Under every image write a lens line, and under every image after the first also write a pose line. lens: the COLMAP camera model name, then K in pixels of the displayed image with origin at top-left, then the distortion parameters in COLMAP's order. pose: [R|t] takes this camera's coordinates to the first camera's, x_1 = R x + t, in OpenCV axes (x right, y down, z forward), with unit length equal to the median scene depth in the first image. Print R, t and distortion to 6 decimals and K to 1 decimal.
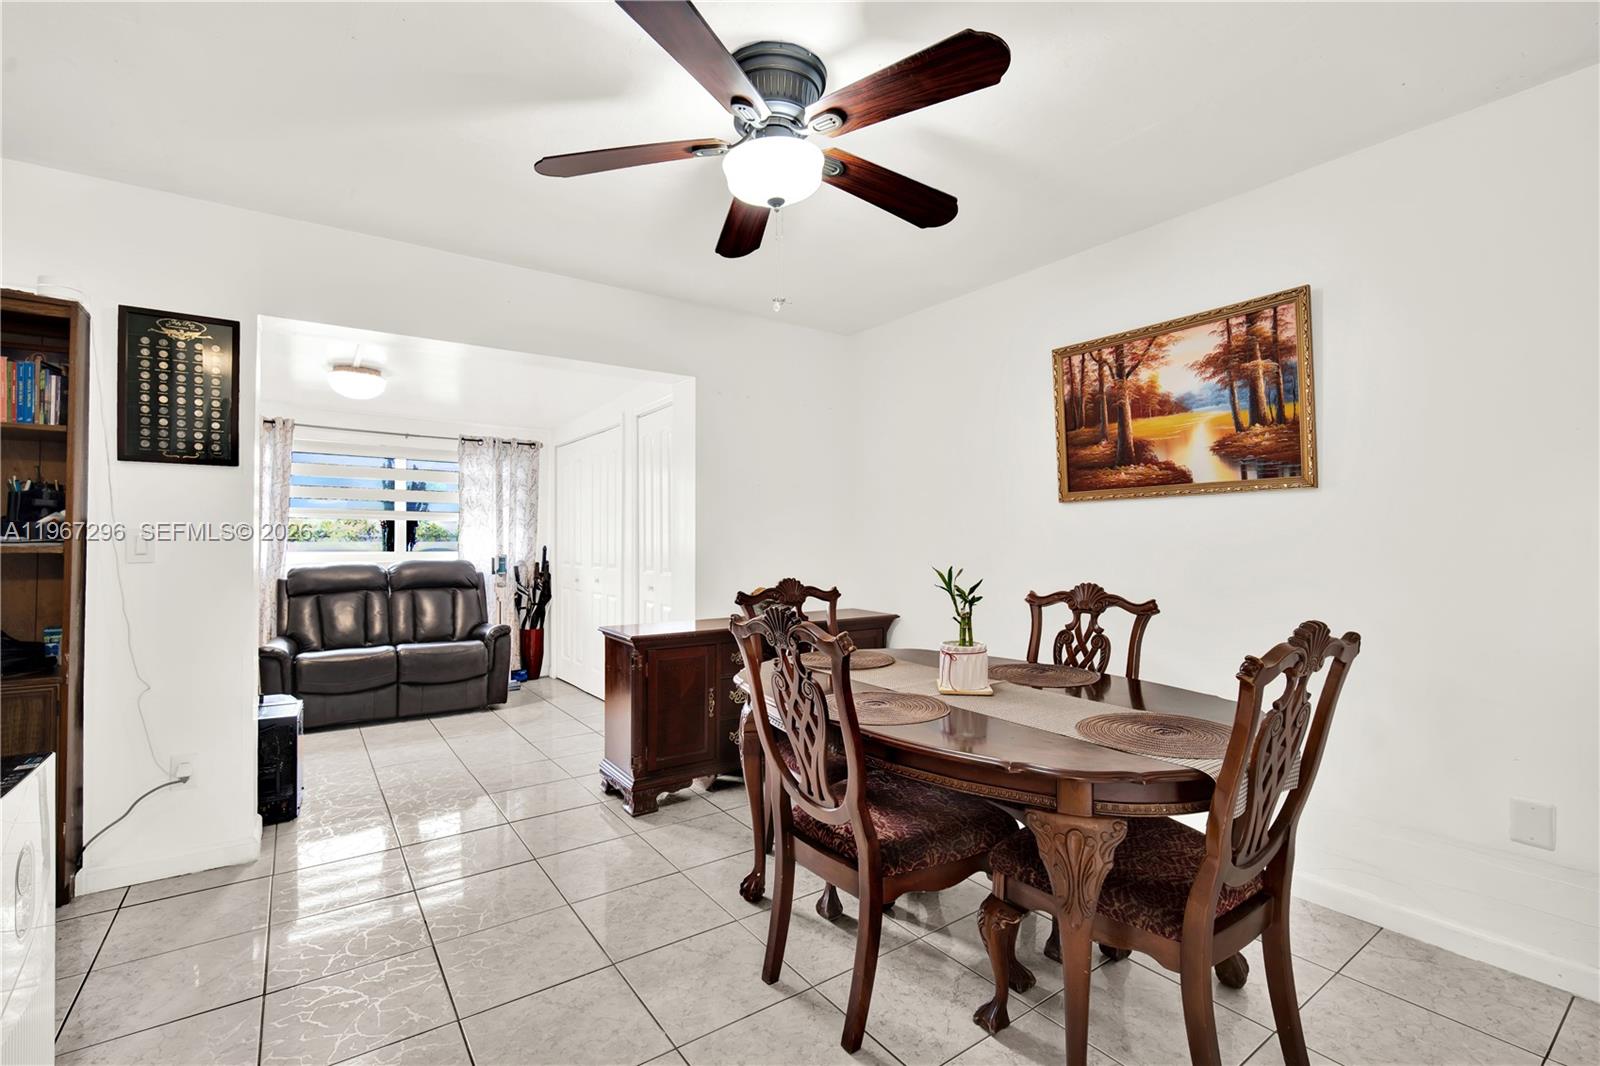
lens RADIAL K [[714.3, 0, 803.3], [0, 714.3, 537.0], [0, 0, 1]] dist [-0.014324, 0.001566]
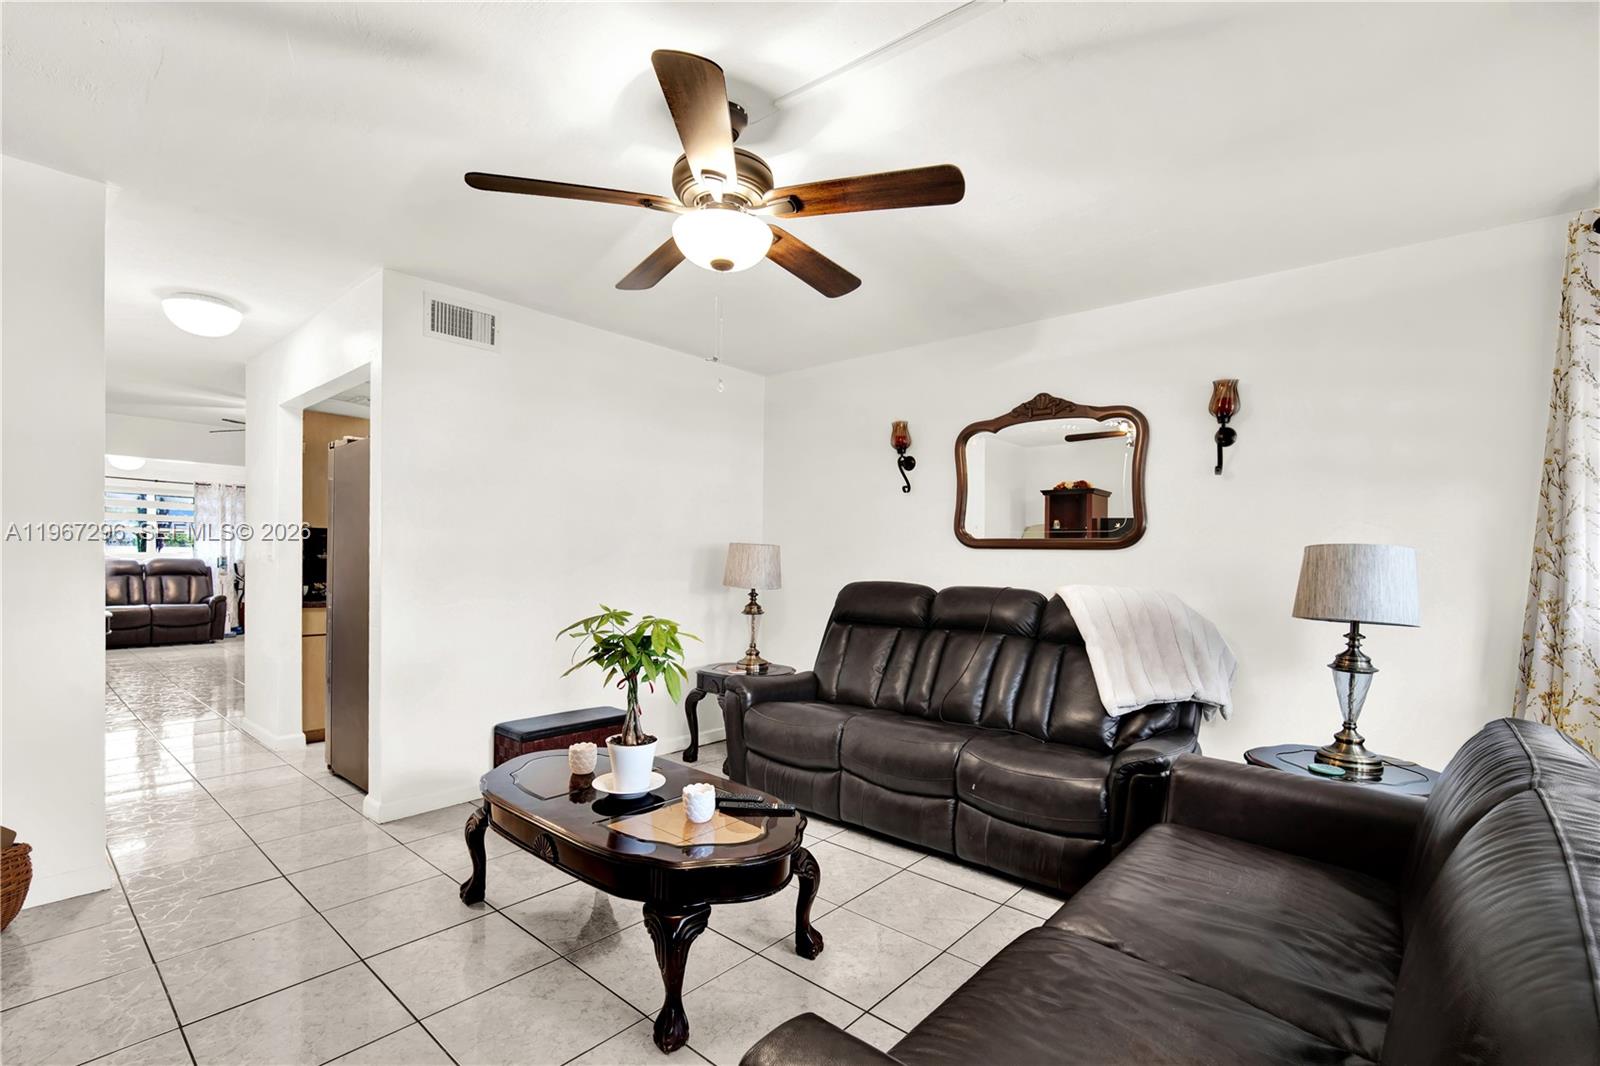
lens RADIAL K [[733.6, 0, 799.1], [0, 733.6, 554.5], [0, 0, 1]] dist [0.002860, 0.000638]
pose [[0.971658, 0.015366, 0.235891, 0.470620], [-0.015997, 0.999872, 0.000759, 0.000226], [-0.235849, -0.004511, 0.971779, -0.970442]]
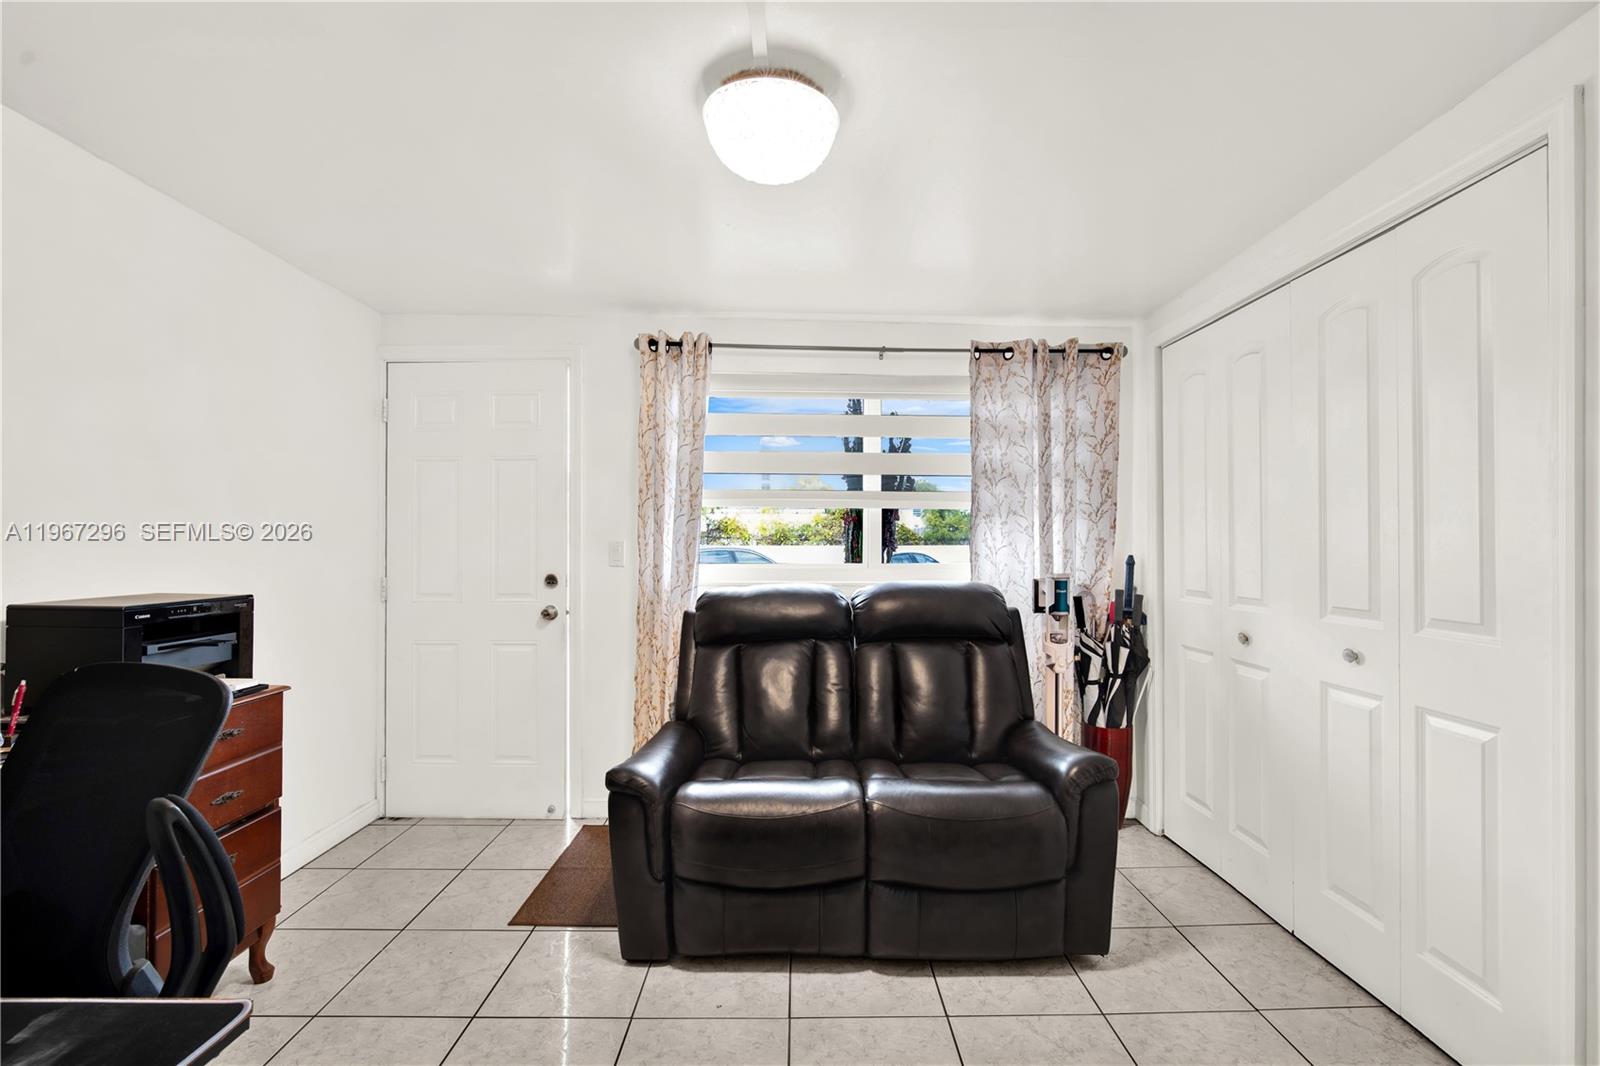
lens RADIAL K [[714.3, 0, 803.3], [0, 714.3, 537.0], [0, 0, 1]] dist [-0.014324, 0.001566]
pose [[0.819033, -0.003881, -0.573733, -0.292698], [0.001208, 0.999987, -0.005040, 0.001910], [0.573745, 0.003435, 0.819027, 0.516010]]
